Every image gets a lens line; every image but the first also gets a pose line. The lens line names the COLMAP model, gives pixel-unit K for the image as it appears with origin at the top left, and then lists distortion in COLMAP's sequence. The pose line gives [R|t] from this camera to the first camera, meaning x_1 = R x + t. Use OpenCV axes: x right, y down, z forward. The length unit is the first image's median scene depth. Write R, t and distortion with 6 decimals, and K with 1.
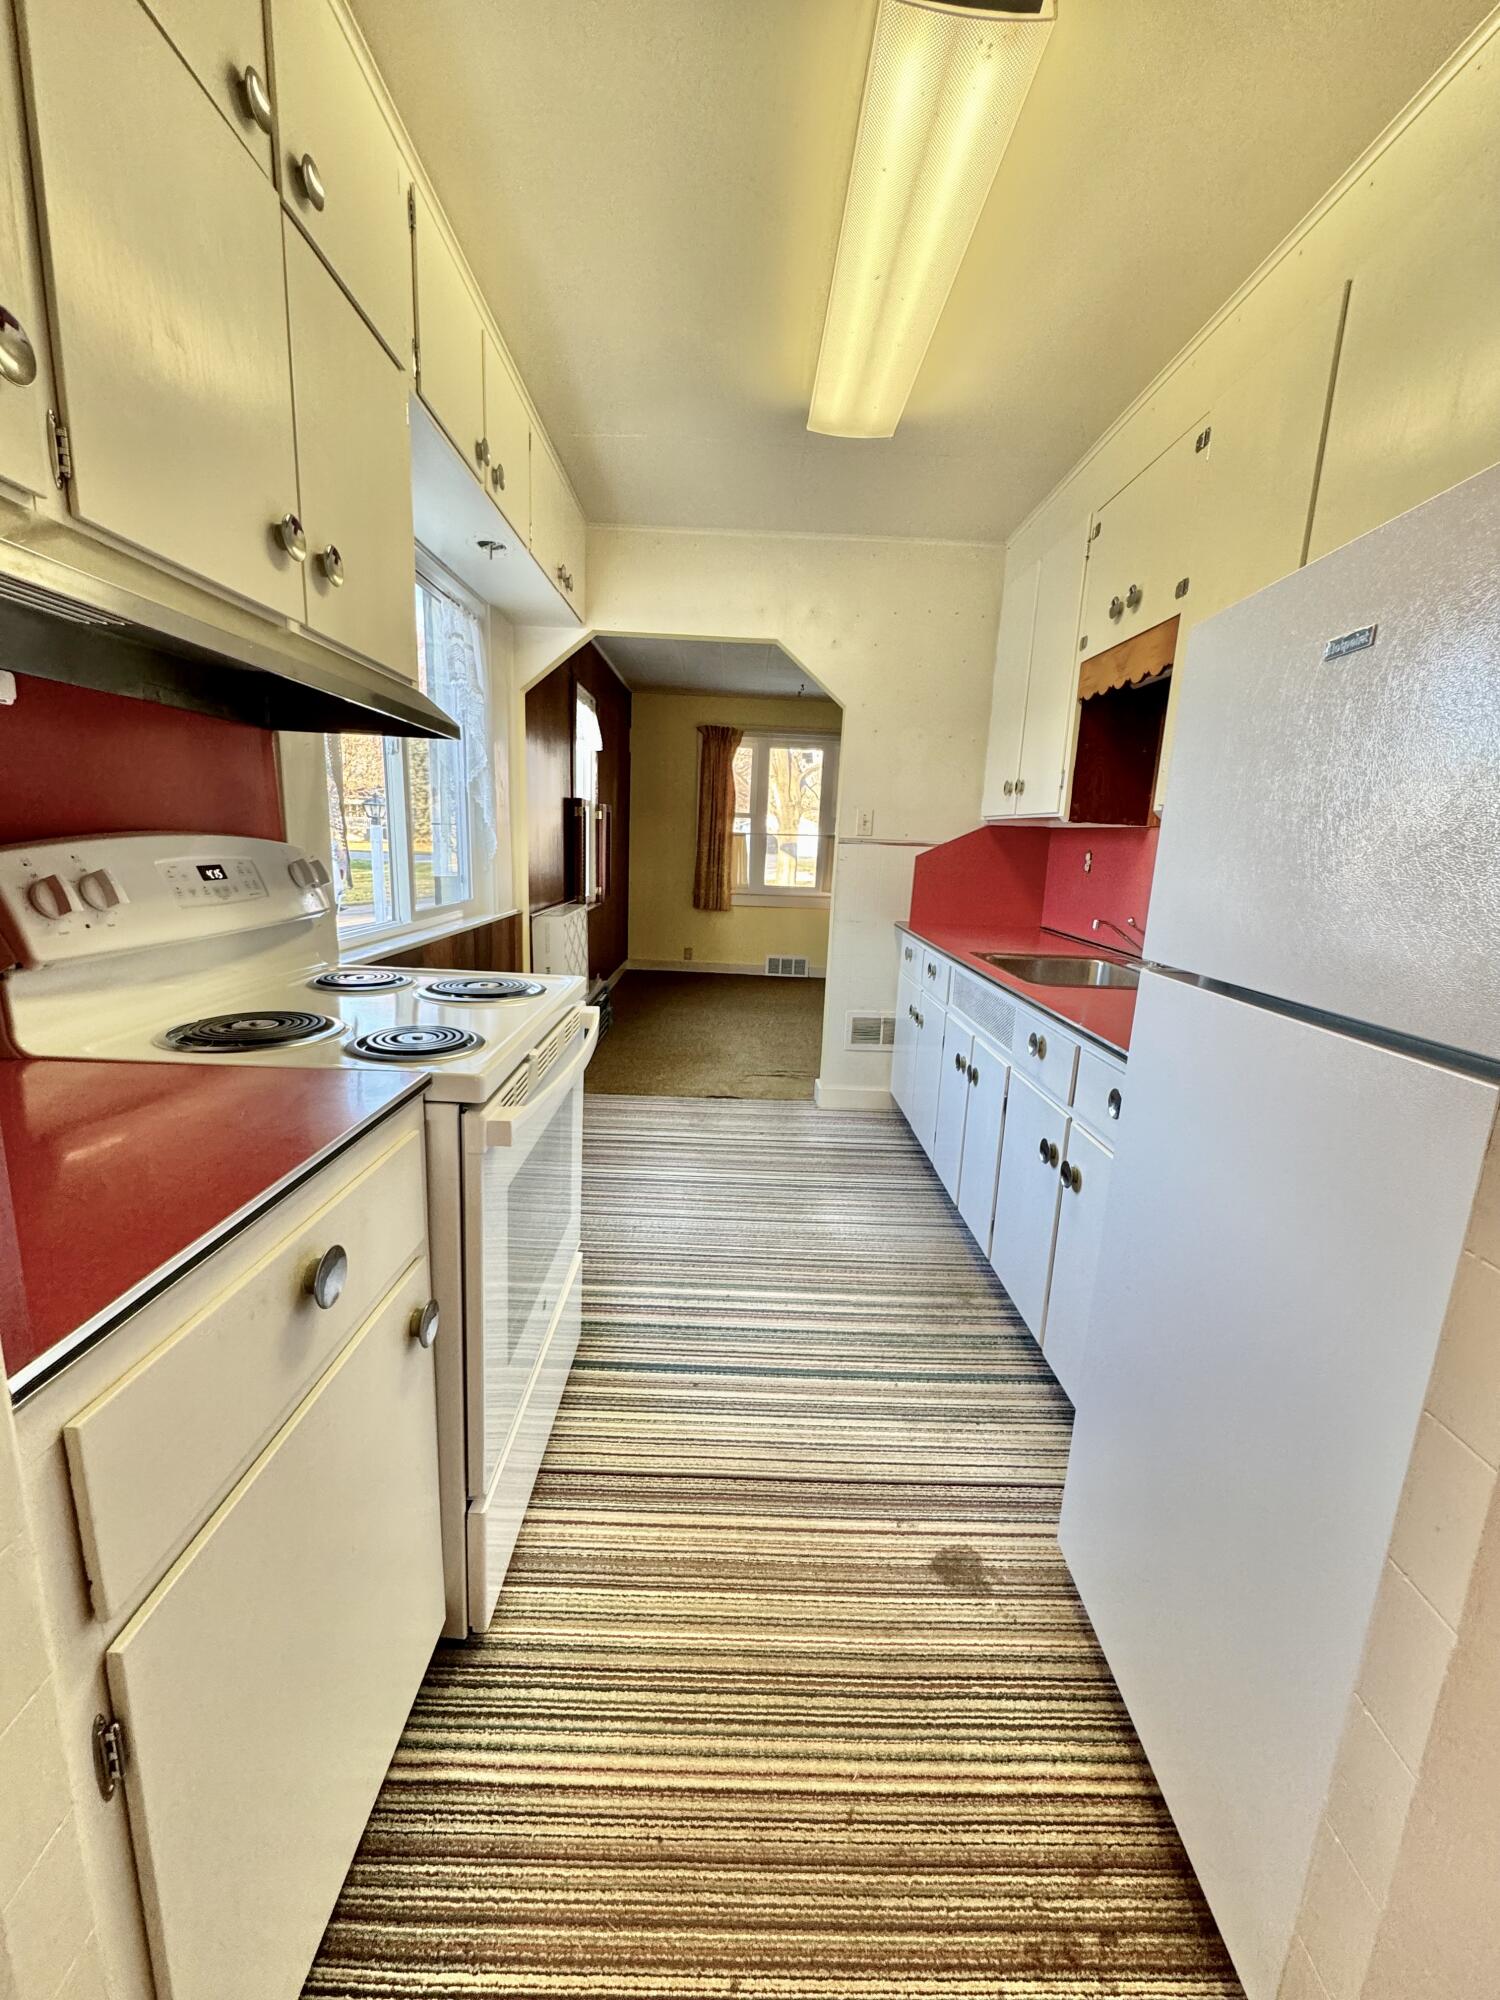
lens RADIAL K [[795.1, 0, 751.8], [0, 795.1, 994.0], [0, 0, 1]] dist [-0.001284, 0.000031]
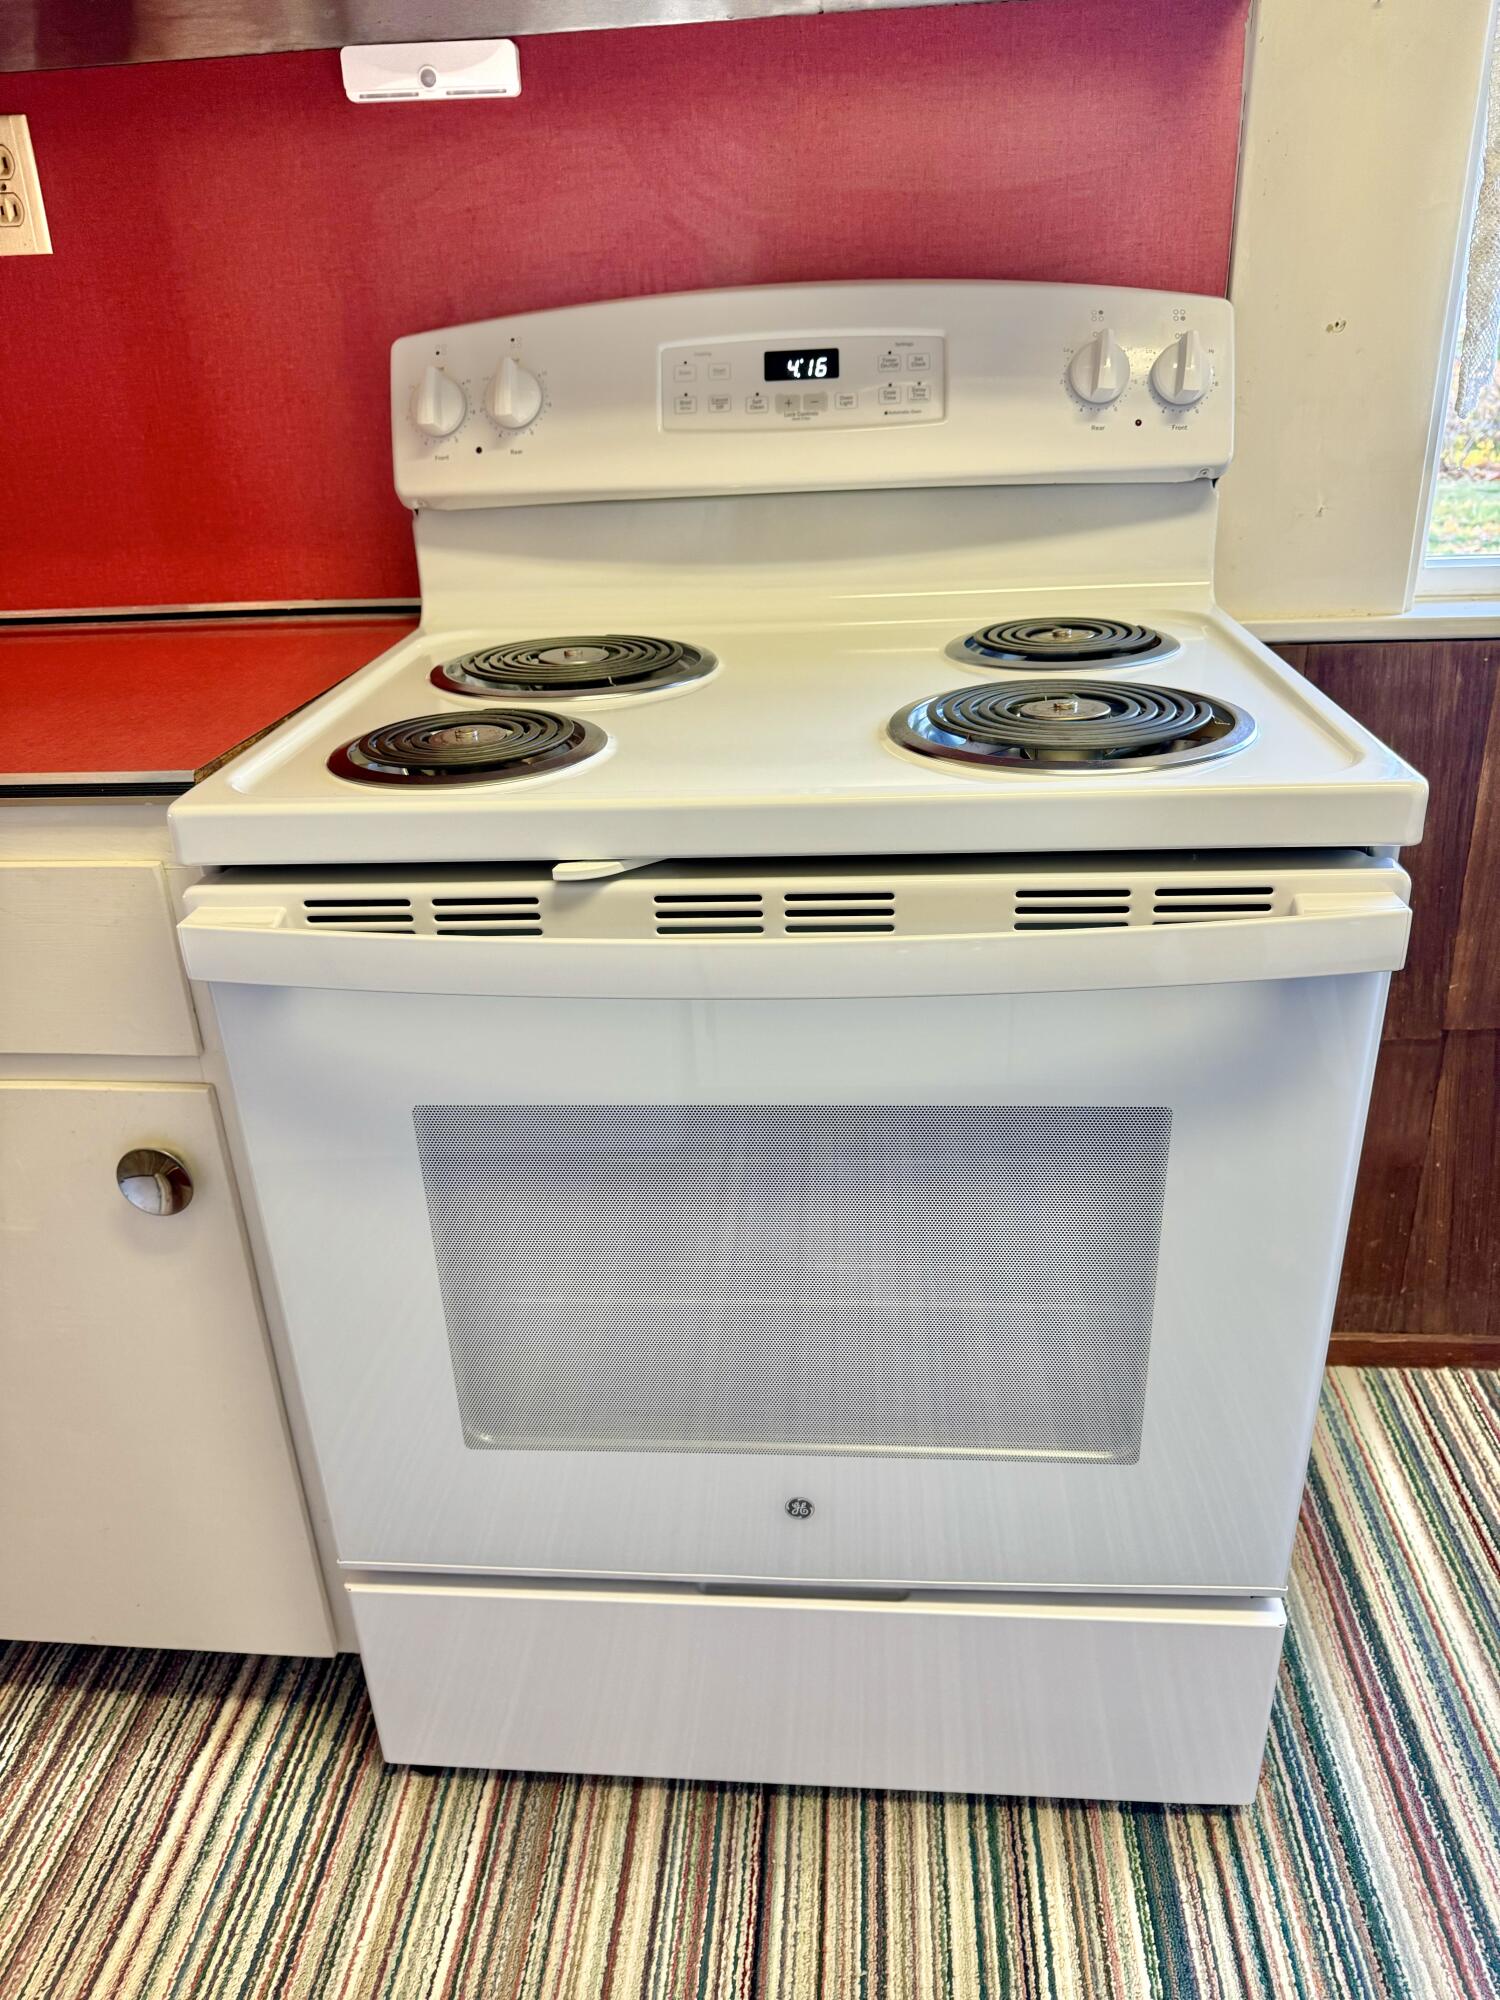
lens RADIAL K [[1430.0, 0, 741.4], [0, 1430.0, 977.6], [0, 0, 1]] dist [-0.007368, -0.006386]
pose [[-0.098338, 0.383650, -0.918228, 0.341829], [-0.154065, 0.905706, 0.394918, -0.153745], [0.983155, 0.180302, -0.029958, 1.070011]]
